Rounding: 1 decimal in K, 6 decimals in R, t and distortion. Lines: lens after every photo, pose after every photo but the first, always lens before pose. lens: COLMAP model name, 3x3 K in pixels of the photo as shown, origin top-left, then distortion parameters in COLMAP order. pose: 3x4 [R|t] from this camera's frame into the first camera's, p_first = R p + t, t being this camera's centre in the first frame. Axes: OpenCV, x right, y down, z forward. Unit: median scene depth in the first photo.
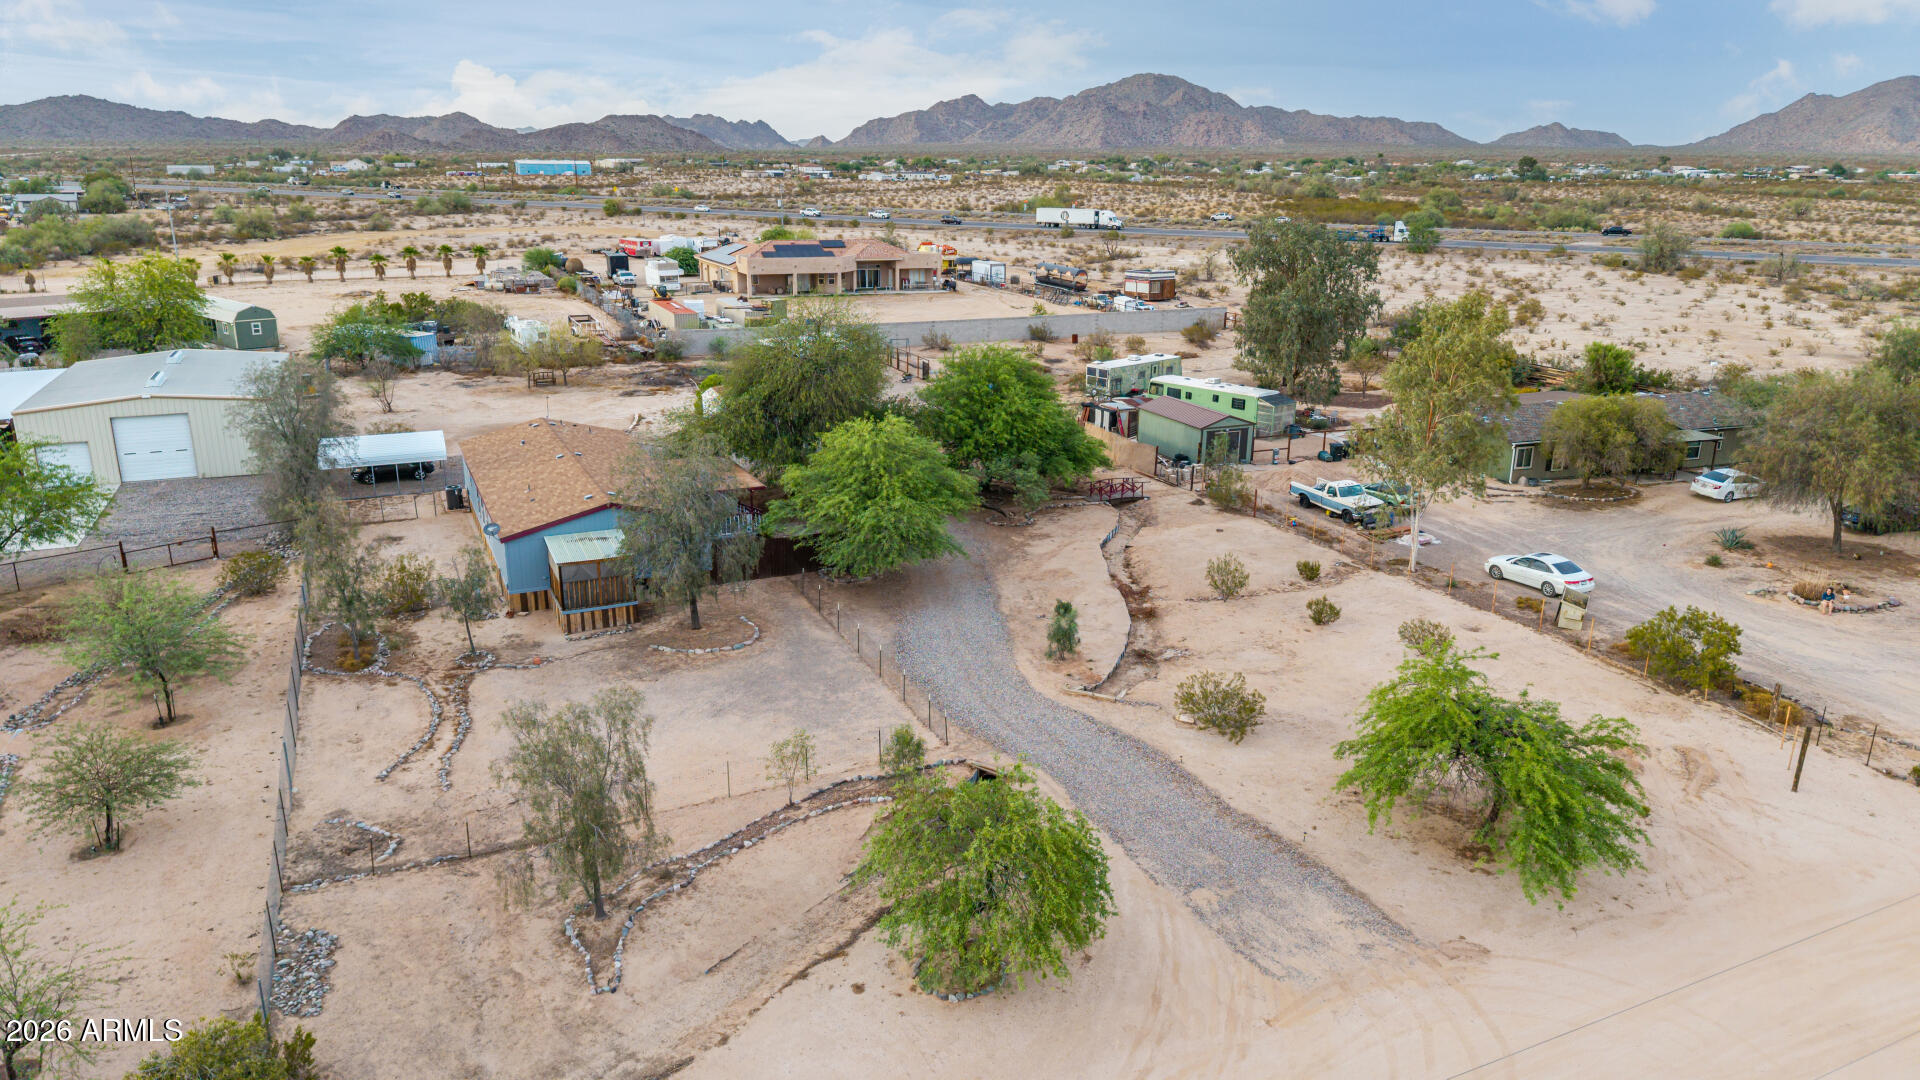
lens RADIAL K [[1288.1, 0, 960.0], [0, 1288.1, 540.0], [0, 0, 1]] dist [0.042004, -0.053450]
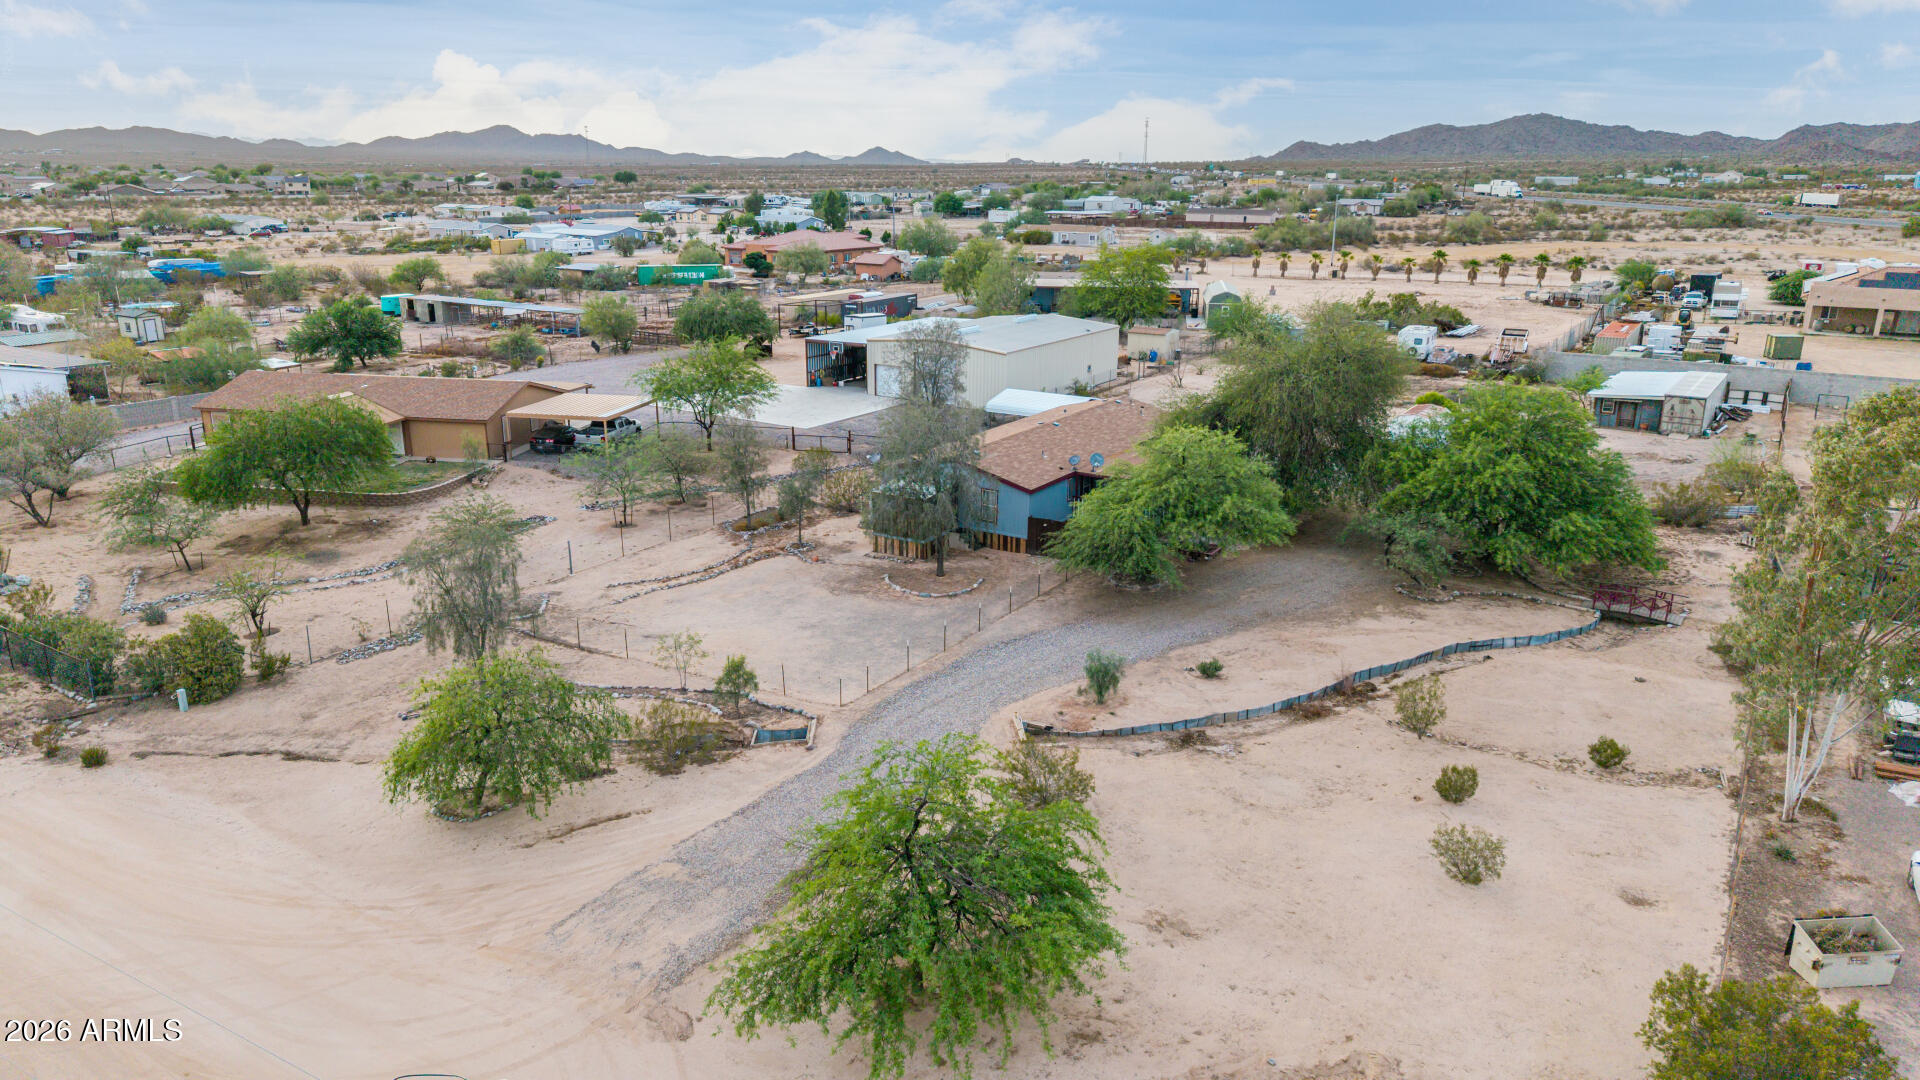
lens RADIAL K [[1288.1, 0, 960.0], [0, 1288.1, 540.0], [0, 0, 1]] dist [0.042004, -0.053450]
pose [[0.541993, 0.230196, -0.808241, 0.223020], [-0.238216, 0.964389, 0.114926, -0.029620], [0.805914, 0.130247, 0.577528, 0.120409]]
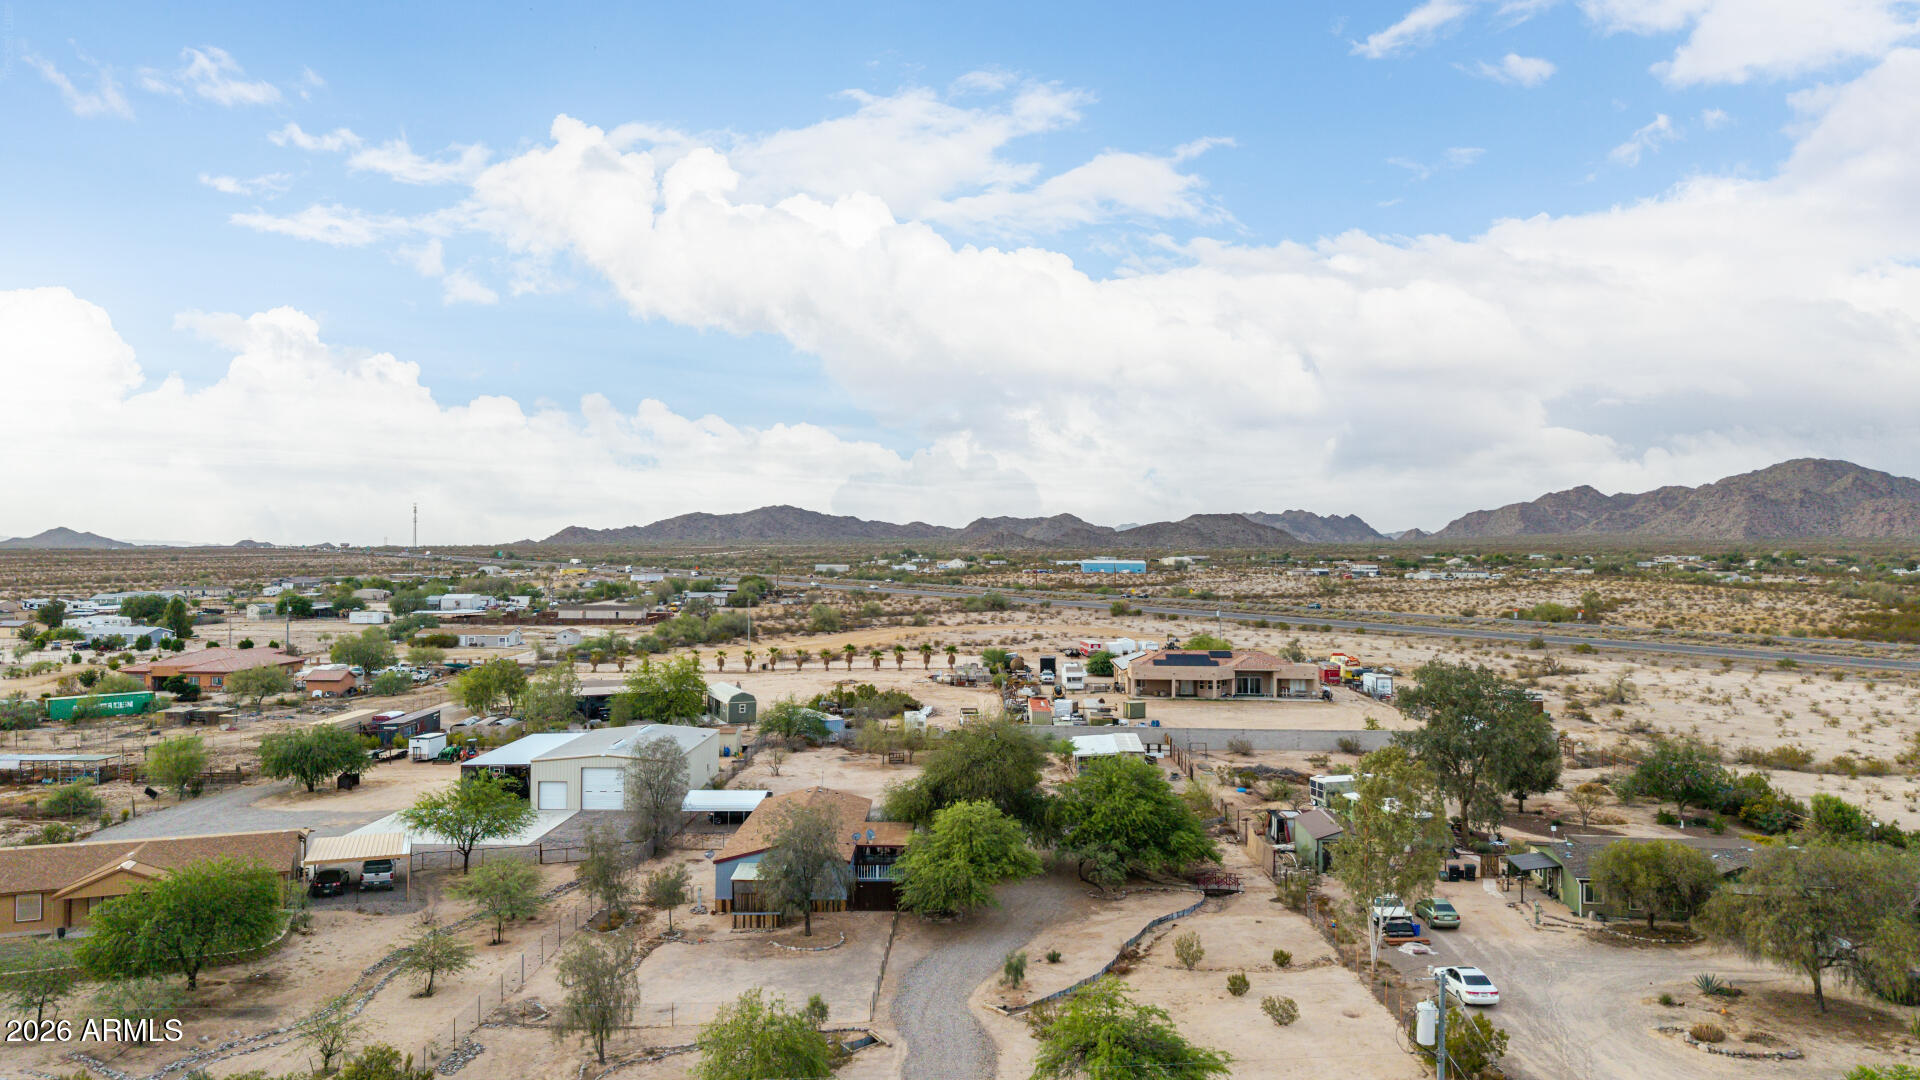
lens RADIAL K [[1314.2, 0, 958.0], [0, 1314.2, 512.4], [0, 0, 1]] dist [0.071067, -0.097420]
pose [[0.901077, -0.014350, -0.433422, 0.200473], [-0.119954, 0.952209, -0.280909, 0.004160], [0.416740, 0.305111, 0.856292, -0.124624]]
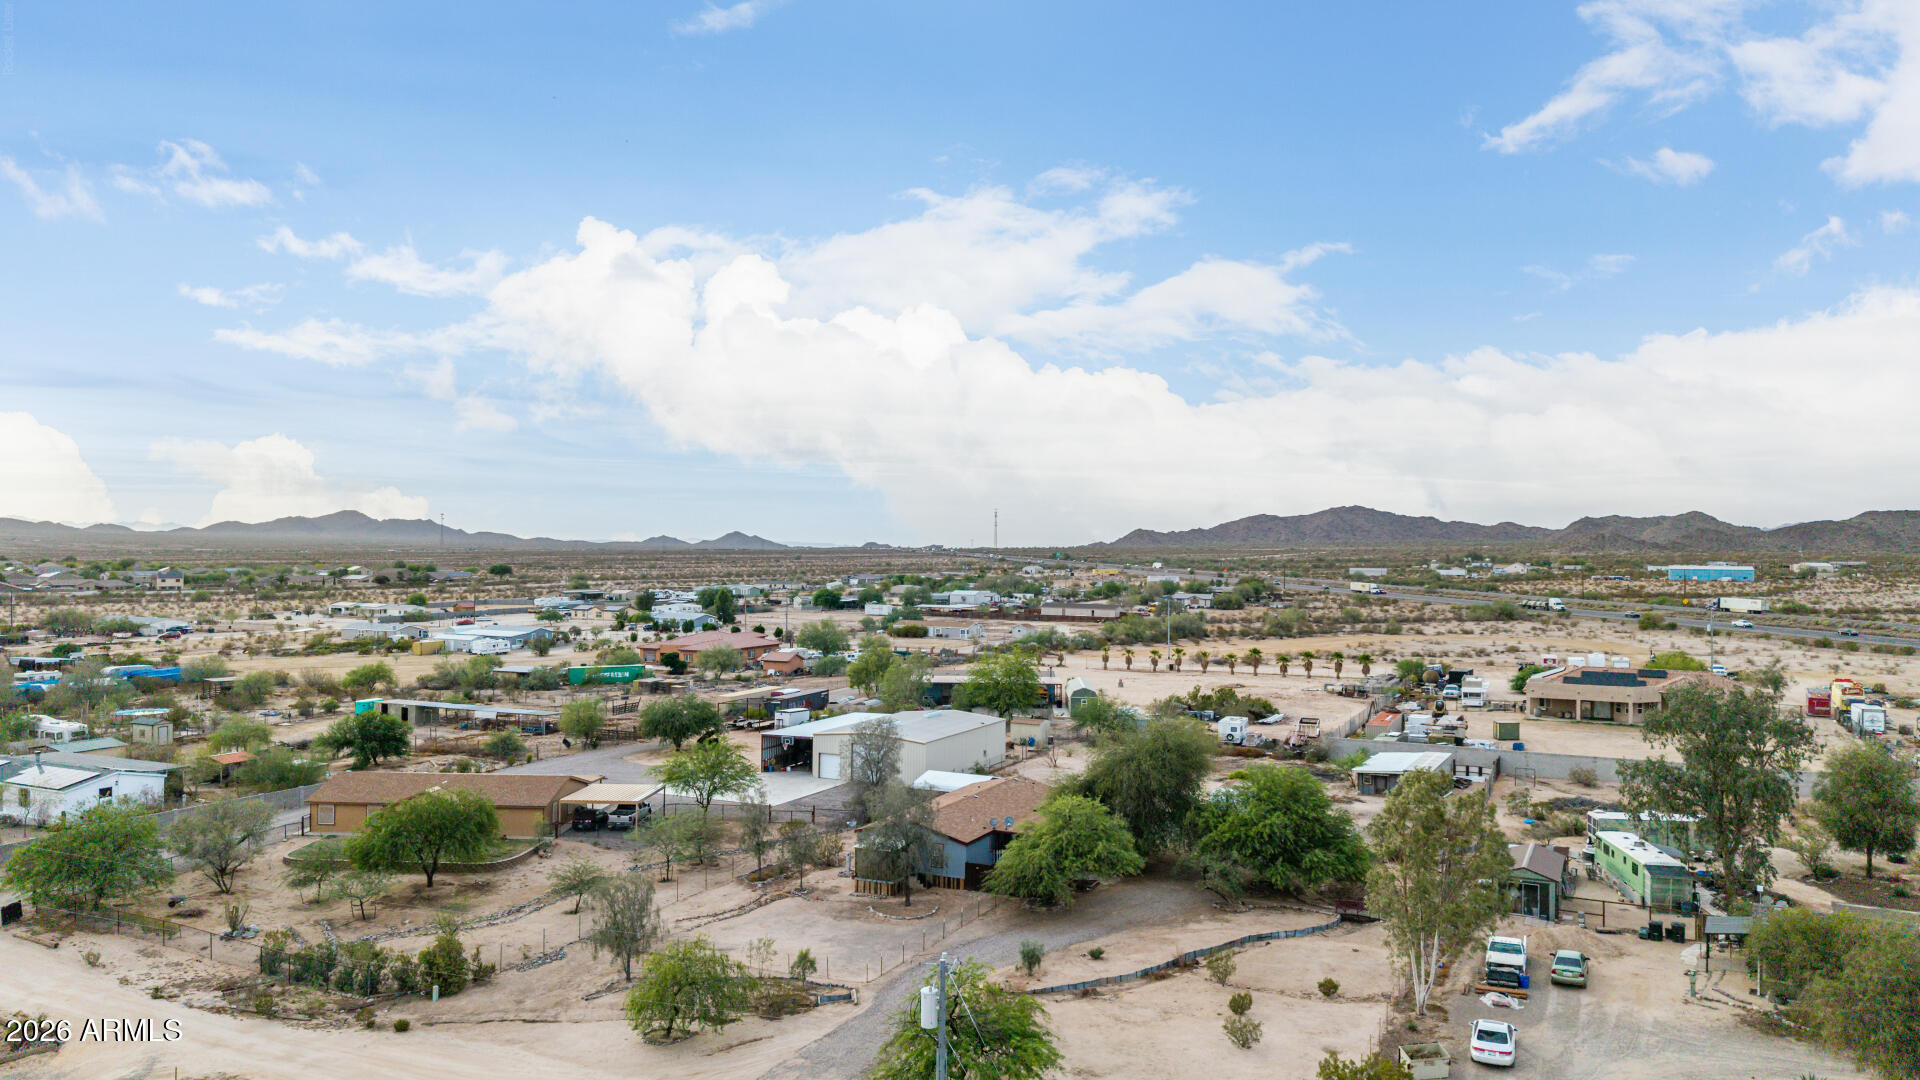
lens RADIAL K [[1324.9, 0, 958.0], [0, 1324.9, 495.1], [0, 0, 1]] dist [0.070365, -0.117933]
pose [[0.630858, -0.032570, -0.775214, 0.366237], [-0.219913, 0.950642, -0.218903, -0.021781], [0.744081, 0.308576, 0.592558, -0.029156]]
